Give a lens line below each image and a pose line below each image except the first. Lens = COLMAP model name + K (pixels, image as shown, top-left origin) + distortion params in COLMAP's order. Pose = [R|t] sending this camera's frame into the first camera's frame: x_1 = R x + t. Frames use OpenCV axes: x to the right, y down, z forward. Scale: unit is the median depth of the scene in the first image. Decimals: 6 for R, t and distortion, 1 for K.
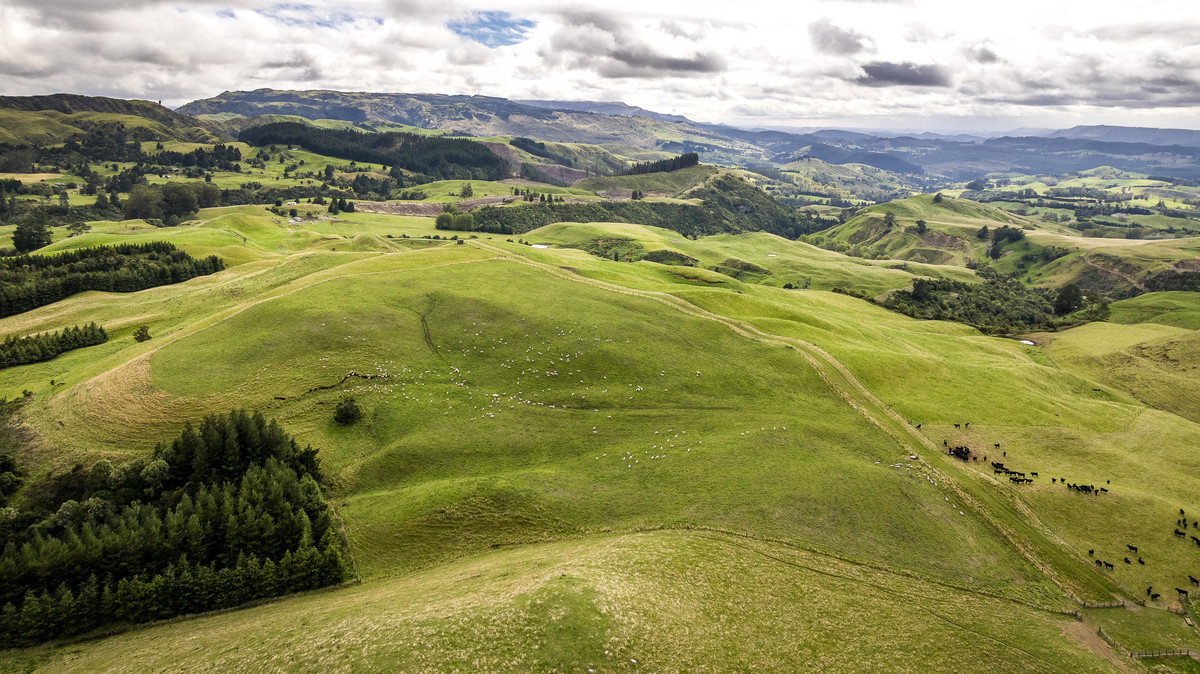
lens RADIAL K [[883.2, 0, 600.9], [0, 883.2, 222.2], [0, 0, 1]] dist [-0.011839, -0.009706]
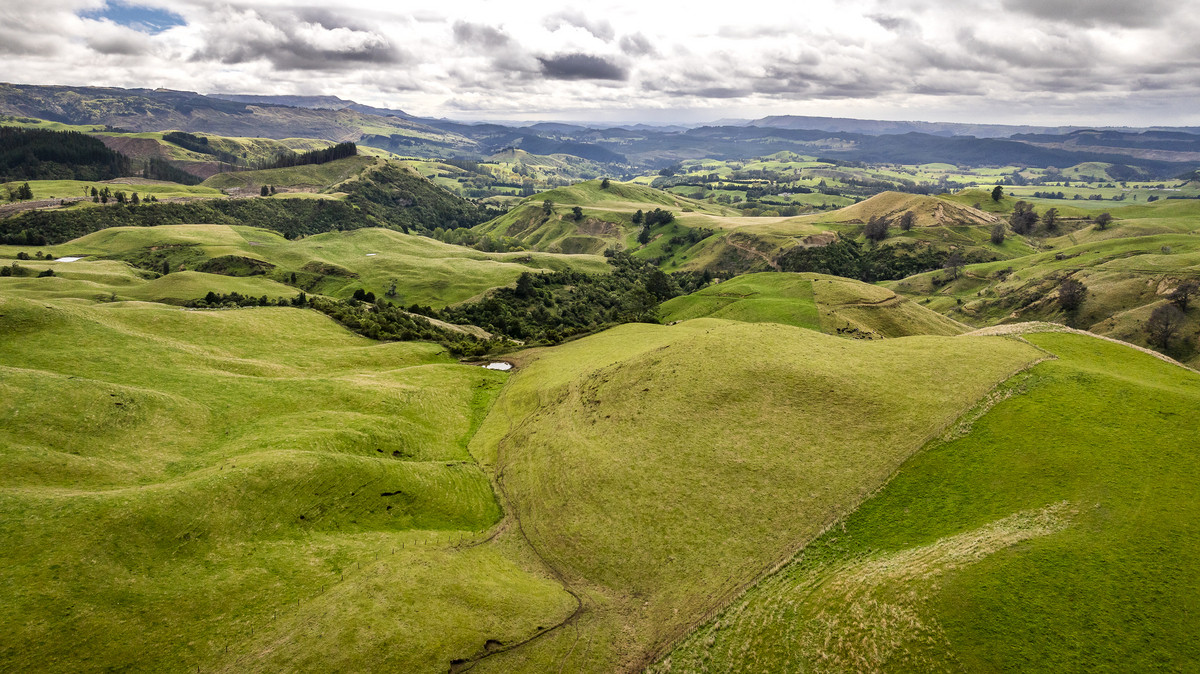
lens RADIAL K [[883.2, 0, 600.9], [0, 883.2, 222.2], [0, 0, 1]] dist [-0.011839, -0.009706]
pose [[0.954047, -0.045512, 0.296181, 0.086583], [0.043871, 0.998963, 0.012187, 0.003335], [-0.296428, 0.001367, 0.955054, 0.070280]]
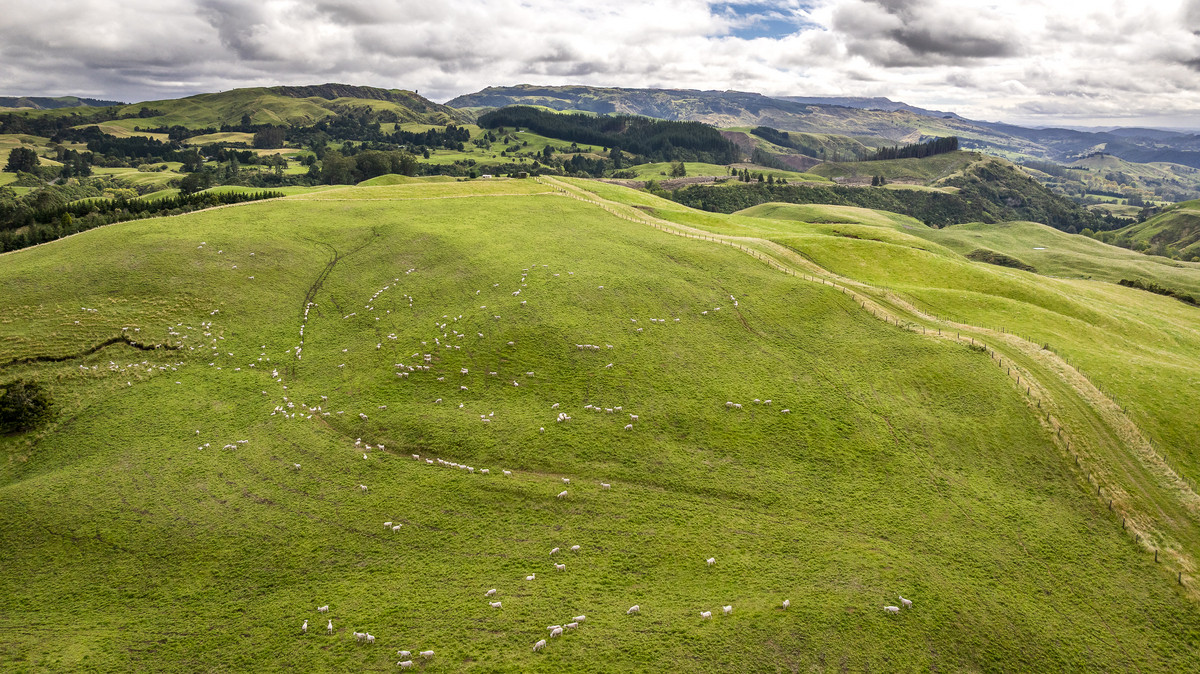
lens RADIAL K [[883.2, 0, 600.9], [0, 883.2, 222.2], [0, 0, 1]] dist [-0.011839, -0.009706]
pose [[0.958791, 0.031722, -0.282334, 0.023353], [-0.031542, 0.999489, 0.005183, 0.012608], [0.282354, 0.003936, 0.959302, 0.081076]]
